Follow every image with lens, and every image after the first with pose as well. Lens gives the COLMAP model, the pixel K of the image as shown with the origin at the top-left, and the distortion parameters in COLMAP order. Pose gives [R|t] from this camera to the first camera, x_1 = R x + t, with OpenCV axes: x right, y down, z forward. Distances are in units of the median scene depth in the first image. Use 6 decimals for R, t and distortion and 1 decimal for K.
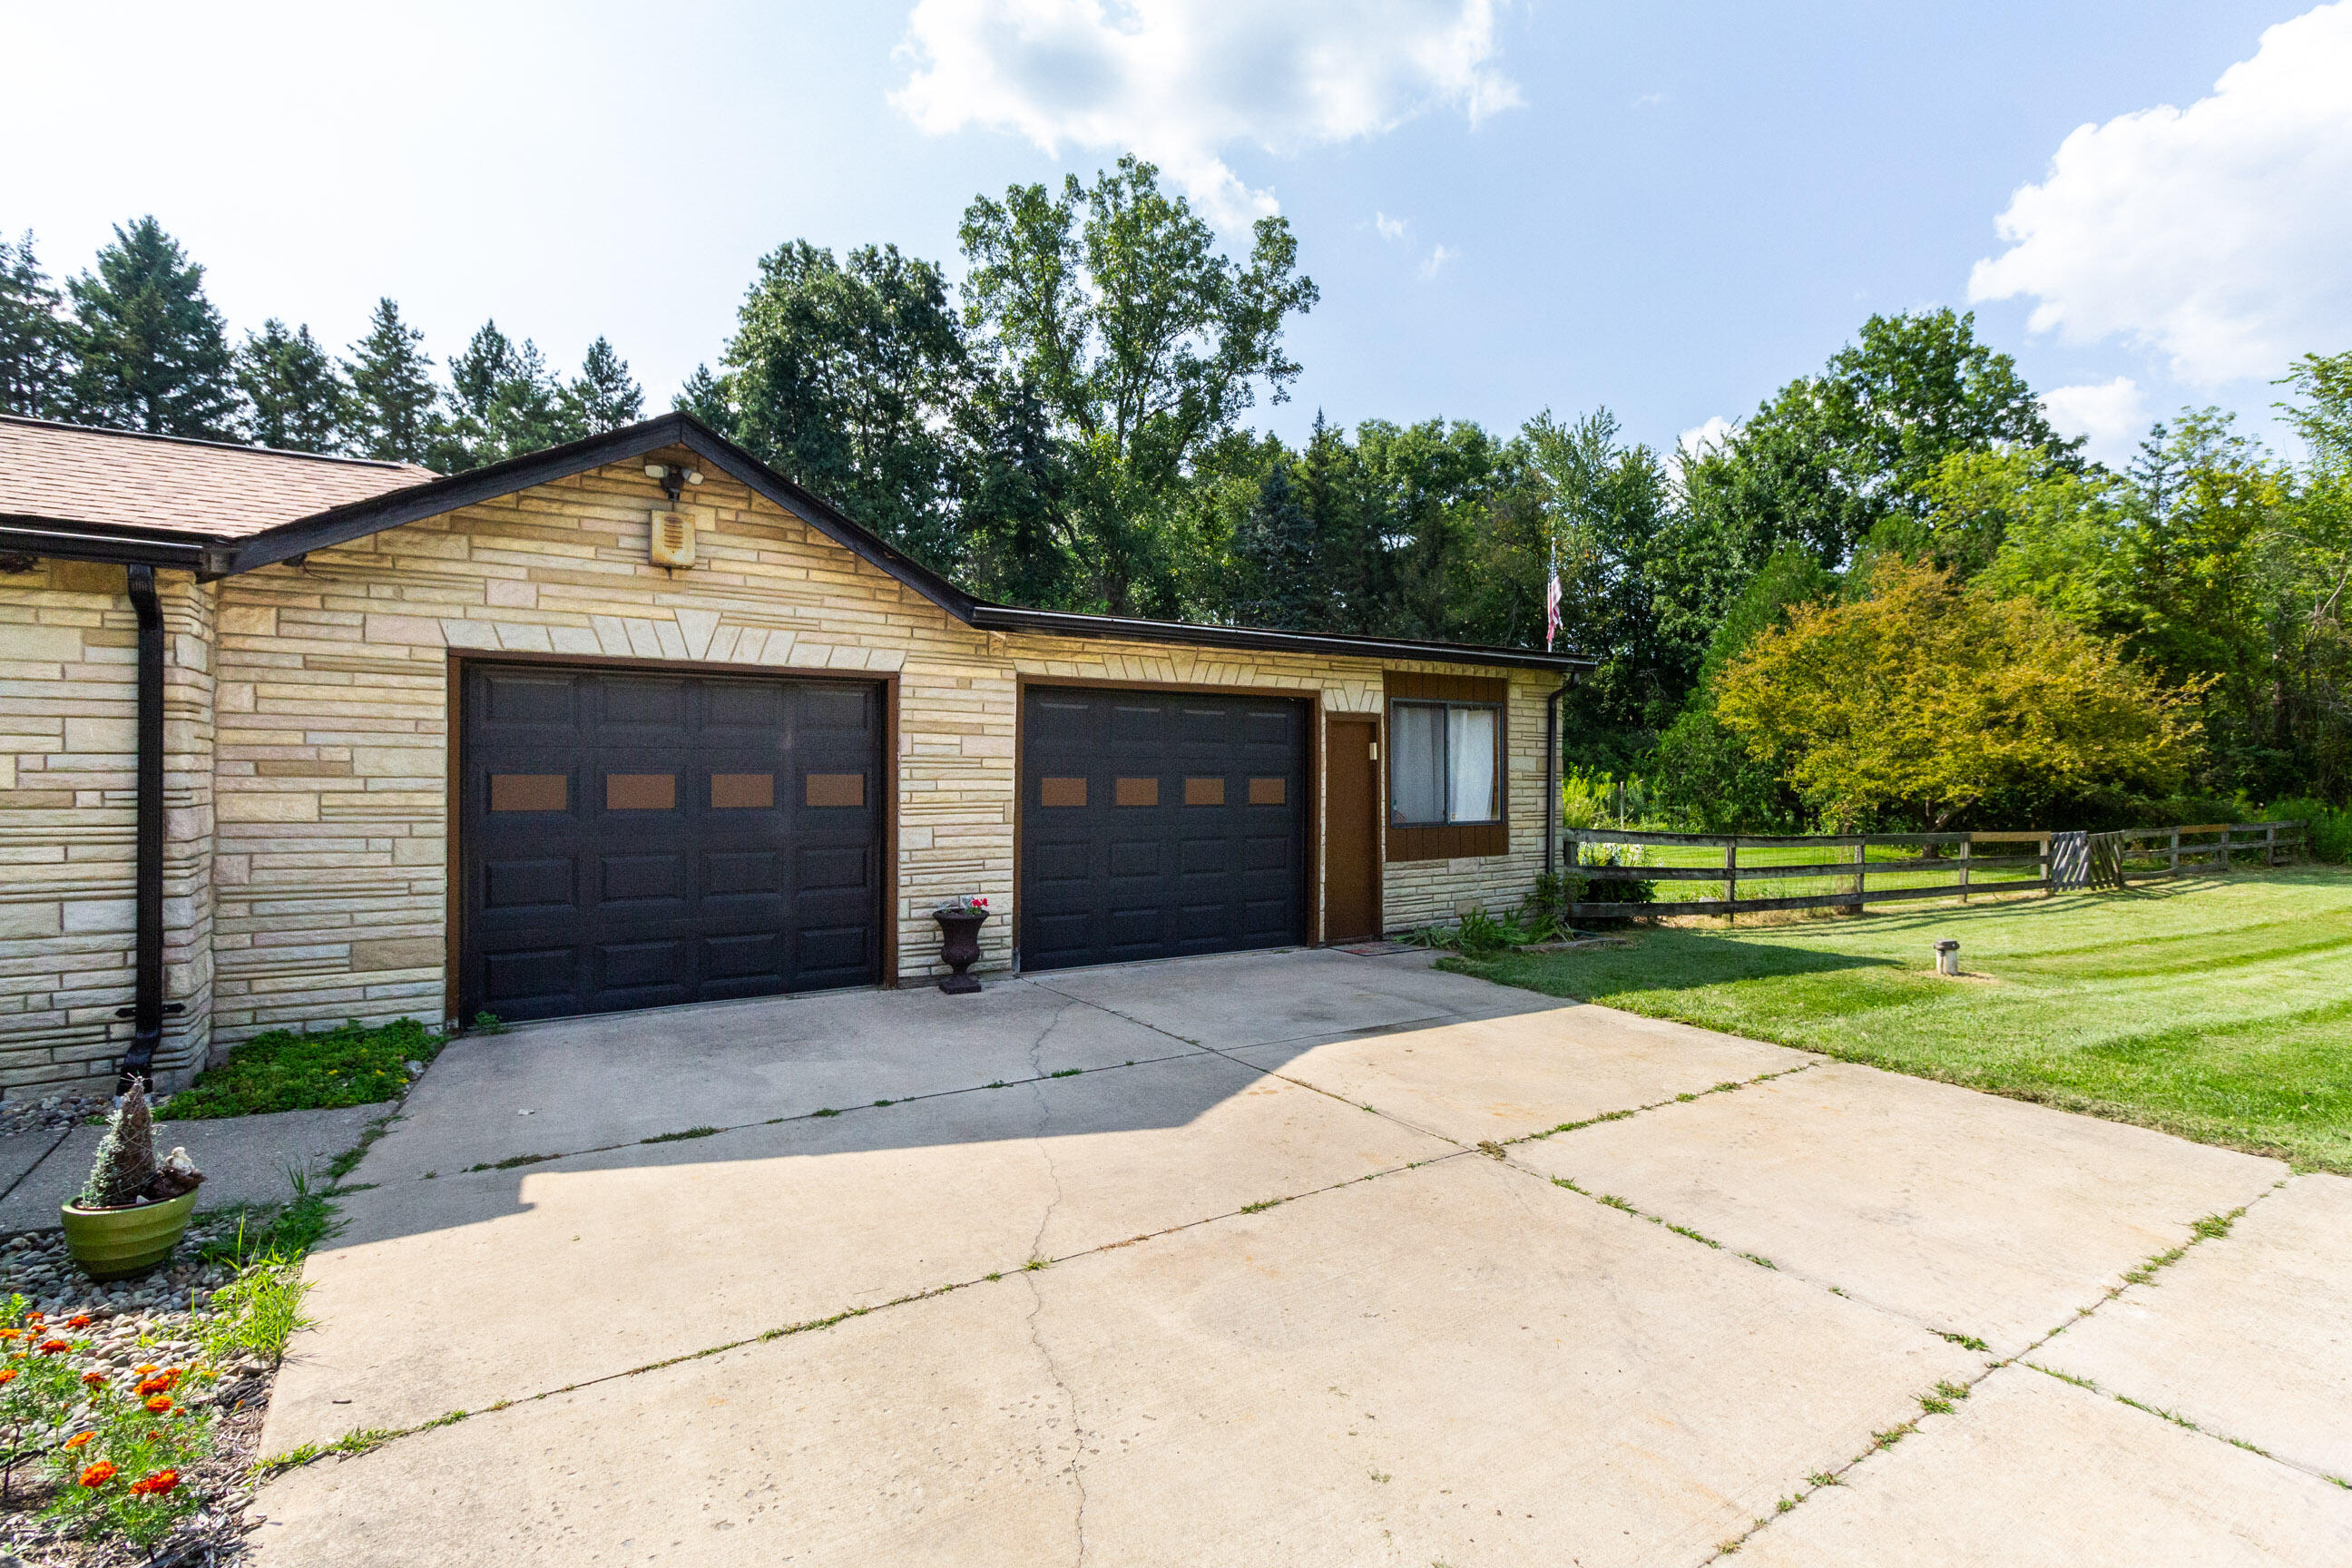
lens RADIAL K [[1081.6, 0, 1187.9], [0, 1081.6, 776.1], [0, 0, 1]] dist [0.003097, 0.000902]
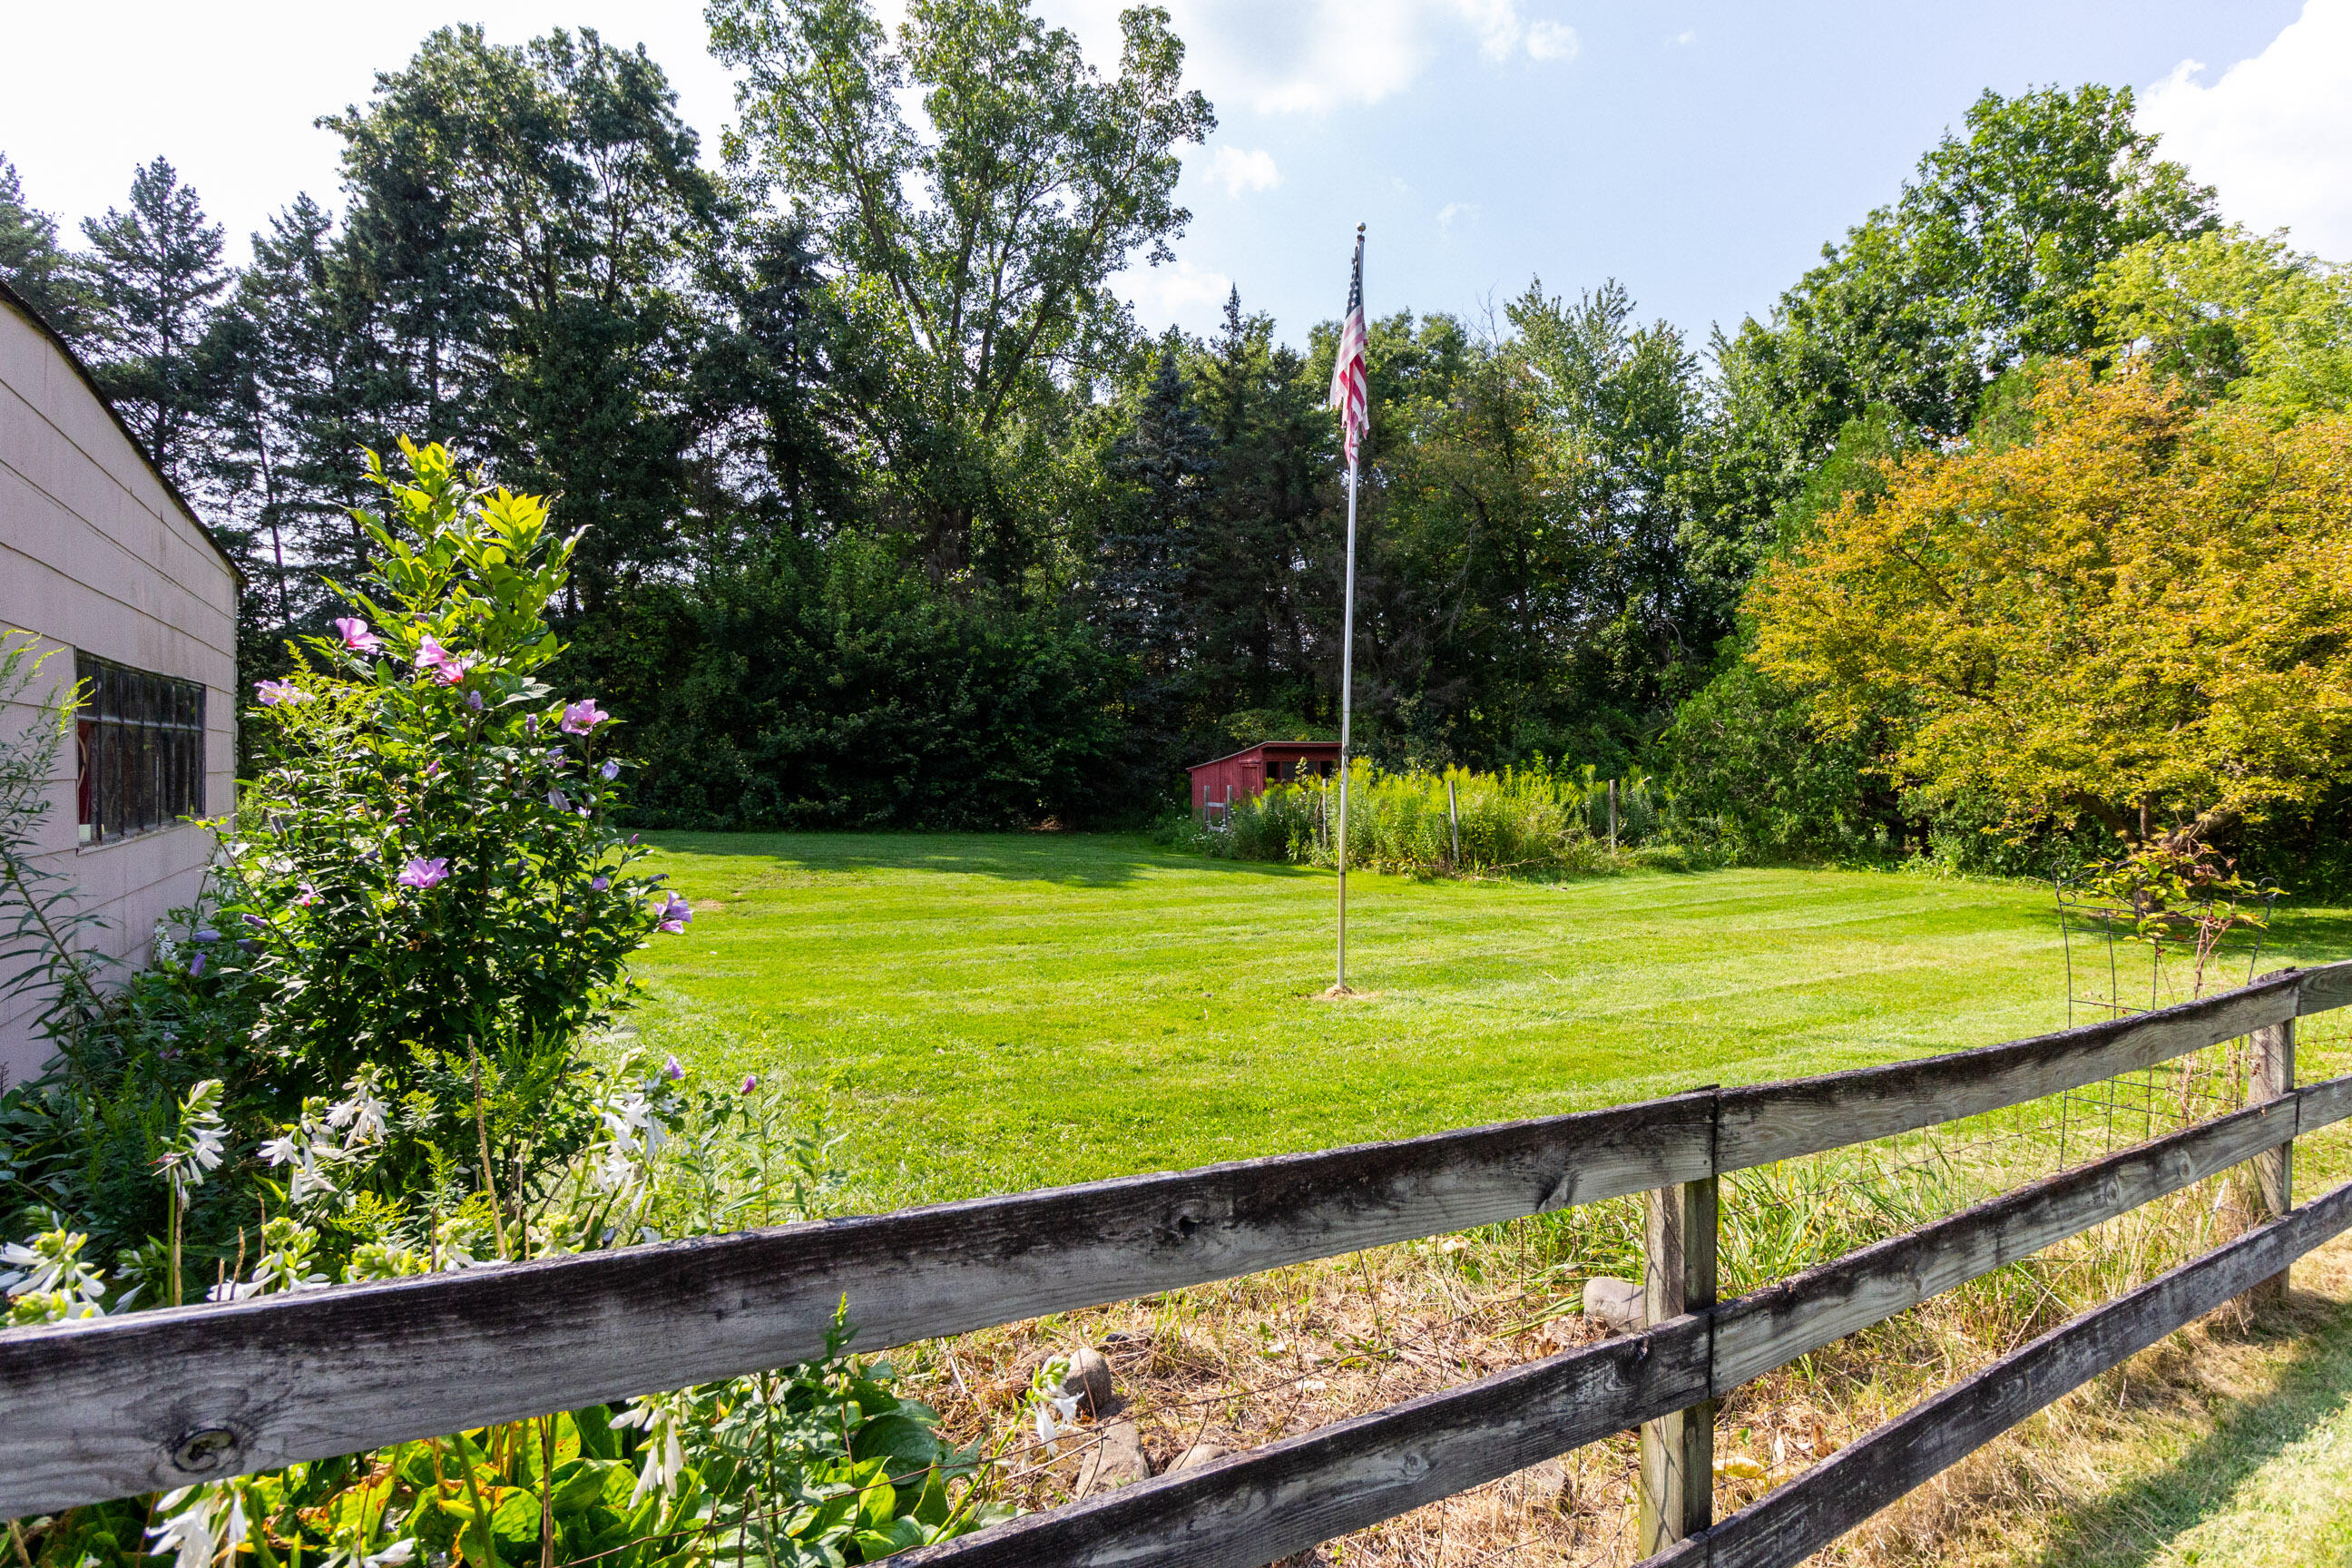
lens RADIAL K [[1210.4, 0, 1183.9], [0, 1210.4, 763.4], [0, 0, 1]] dist [0.000492, -0.003786]
pose [[0.999971, -0.007255, -0.002303, 0.126893], [0.007223, 0.999882, -0.013583, 0.002966], [0.002401, 0.013566, 0.999905, 0.244177]]
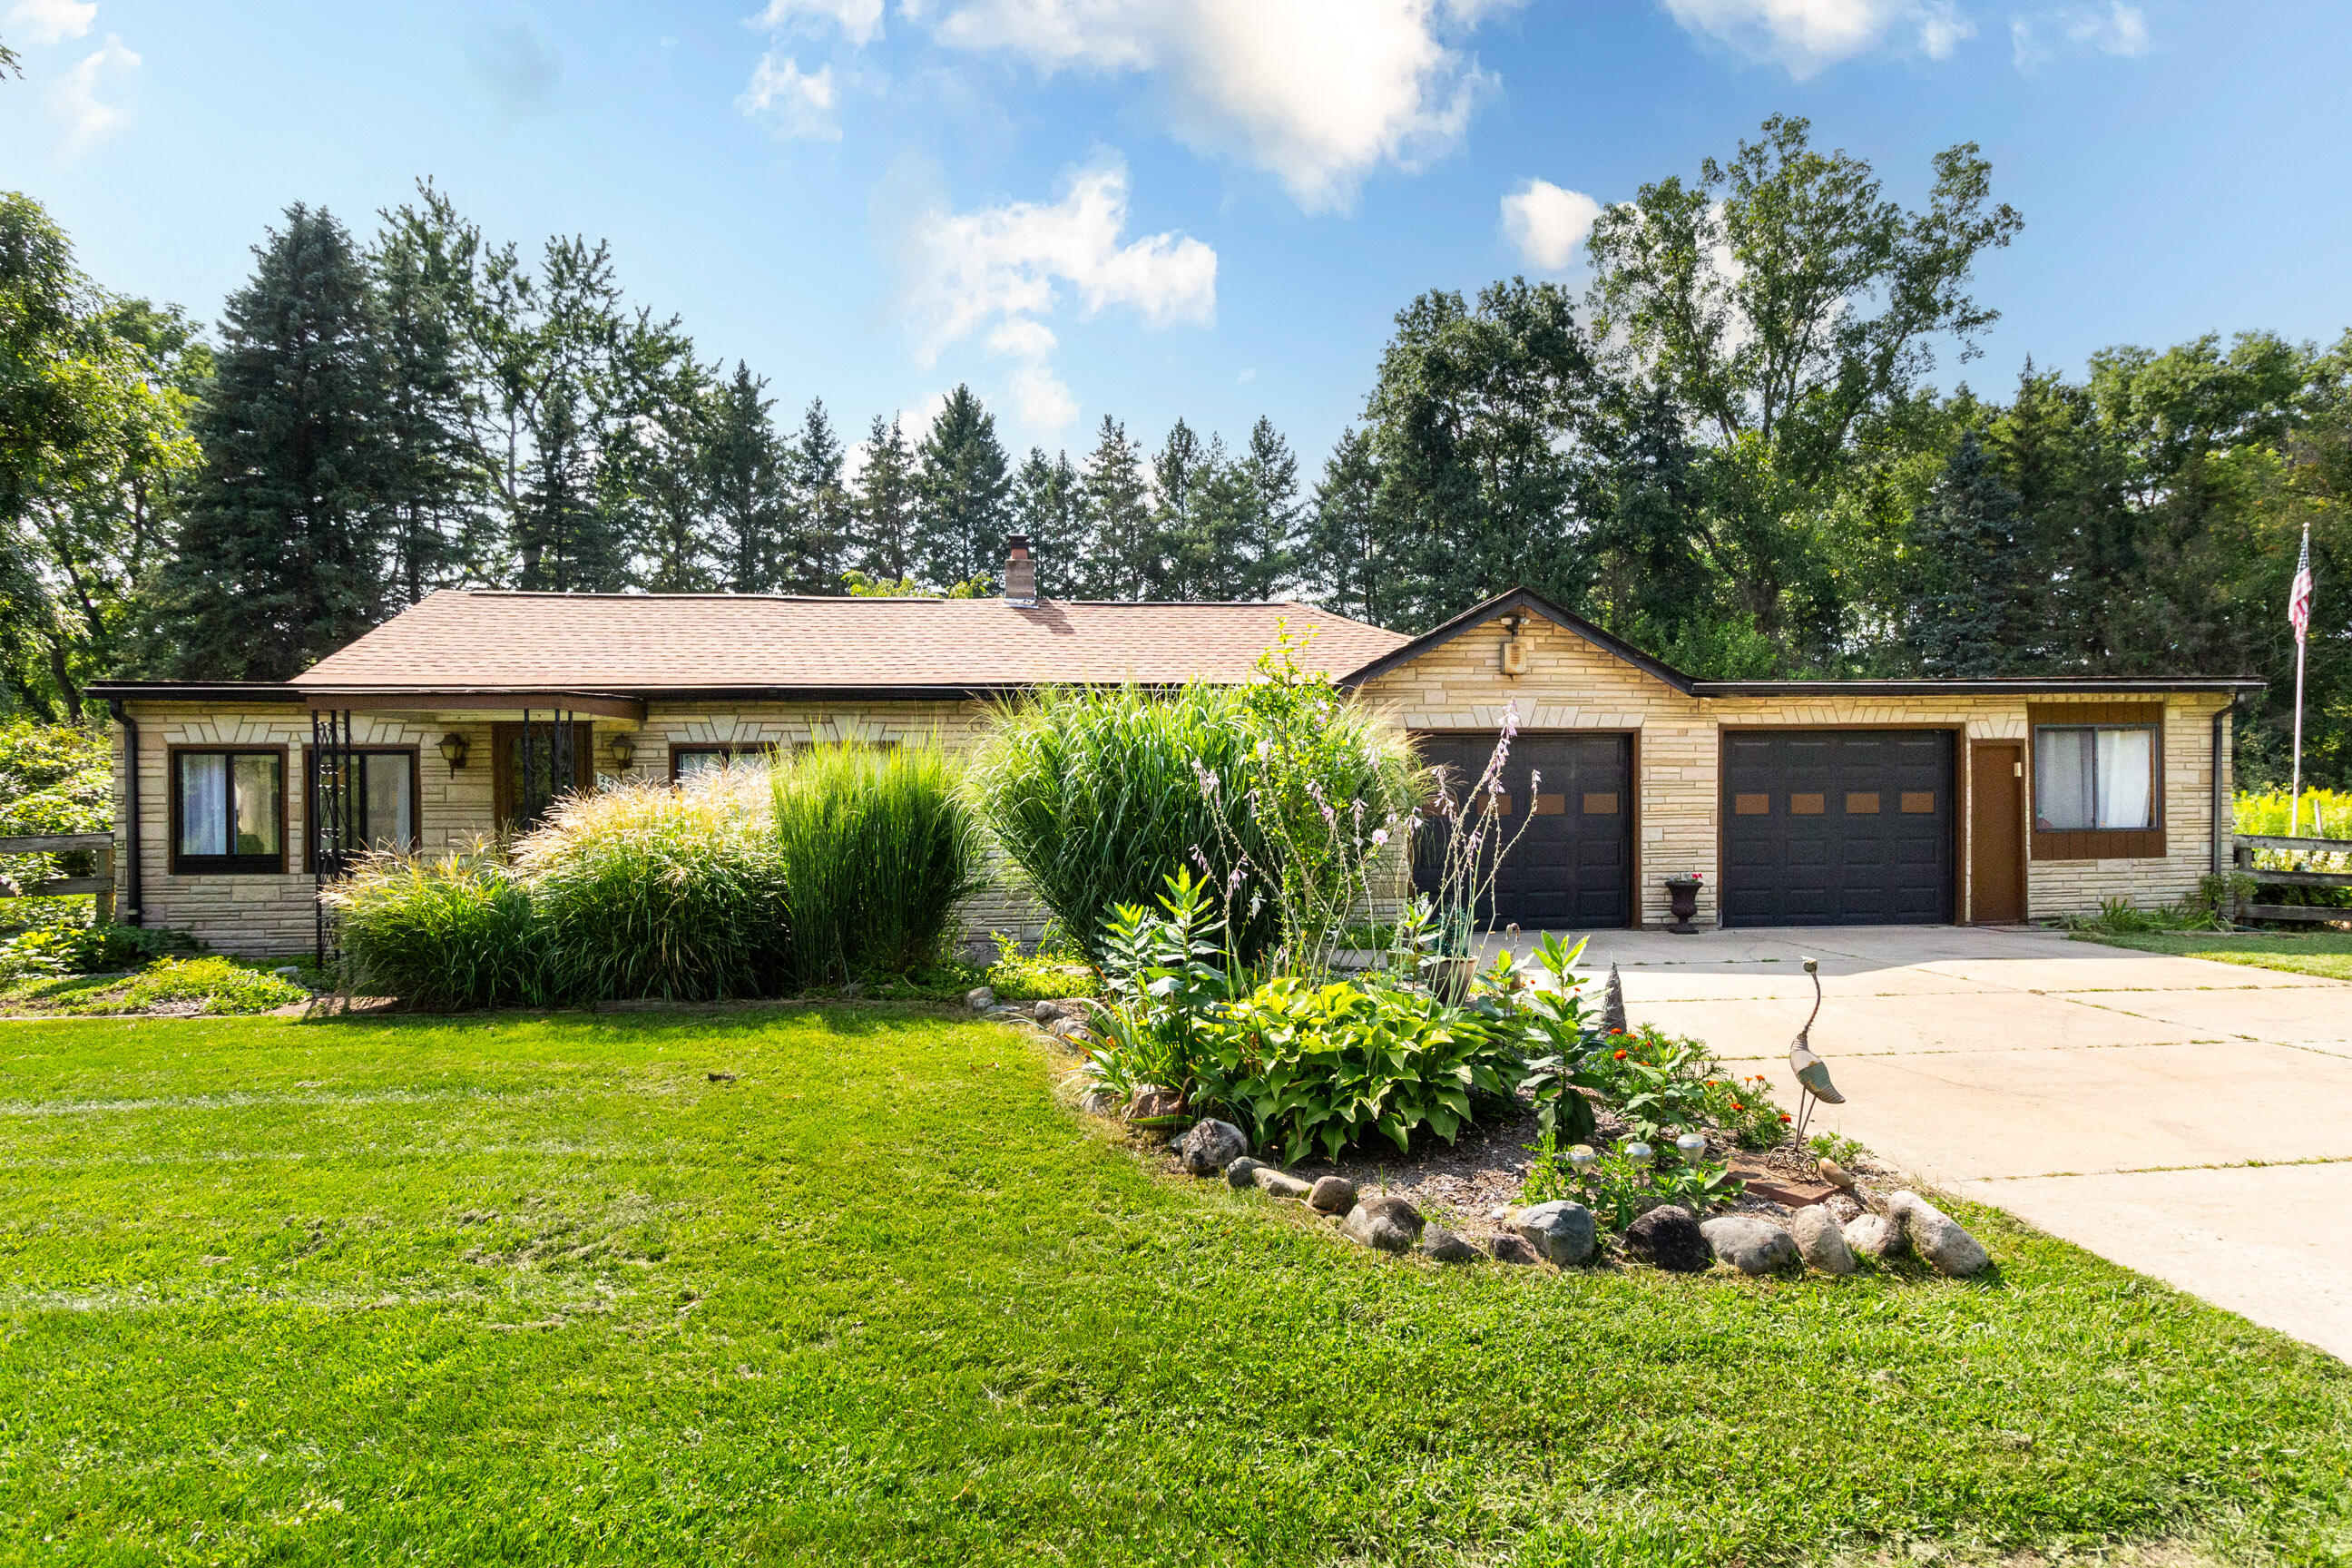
lens RADIAL K [[1210.4, 0, 1251.6], [0, 1210.4, 819.1], [0, 0, 1]] dist [0.000492, -0.003786]
pose [[0.894700, -0.008517, -0.446586, 0.001487], [0.012794, 0.999897, 0.006562, 0.002908], [0.446484, -0.011585, 0.894716, -0.136064]]
